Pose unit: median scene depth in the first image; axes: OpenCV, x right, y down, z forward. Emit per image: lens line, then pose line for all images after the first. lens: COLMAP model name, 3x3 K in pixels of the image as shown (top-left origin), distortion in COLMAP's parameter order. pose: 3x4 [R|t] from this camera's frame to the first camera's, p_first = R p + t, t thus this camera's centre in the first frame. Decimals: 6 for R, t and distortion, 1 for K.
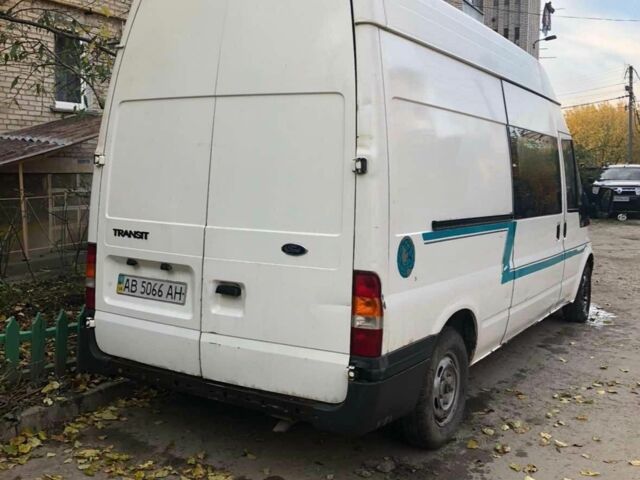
lens RADIAL K [[749.9, 0, 320.0], [0, 749.9, 240.0], [0, 0, 1]] dist [-0.012460, 0.037613]
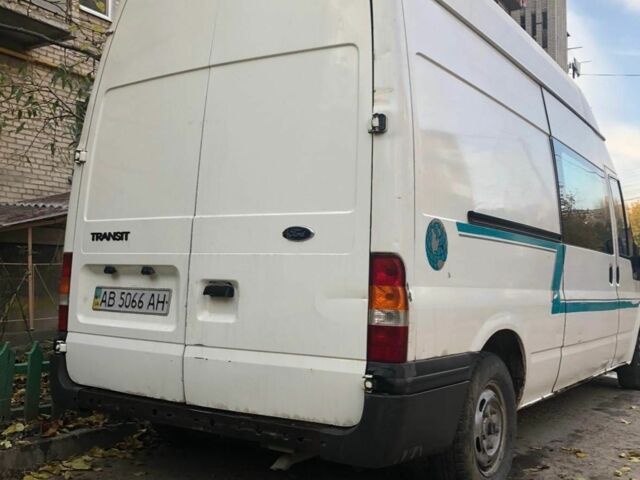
lens RADIAL K [[749.9, 0, 320.0], [0, 749.9, 240.0], [0, 0, 1]] dist [-0.012460, 0.037613]
pose [[0.999193, -0.002553, -0.040087, 0.018691], [-0.003174, 0.989841, -0.142141, 0.114317], [0.040042, 0.142154, 0.989034, 0.169227]]
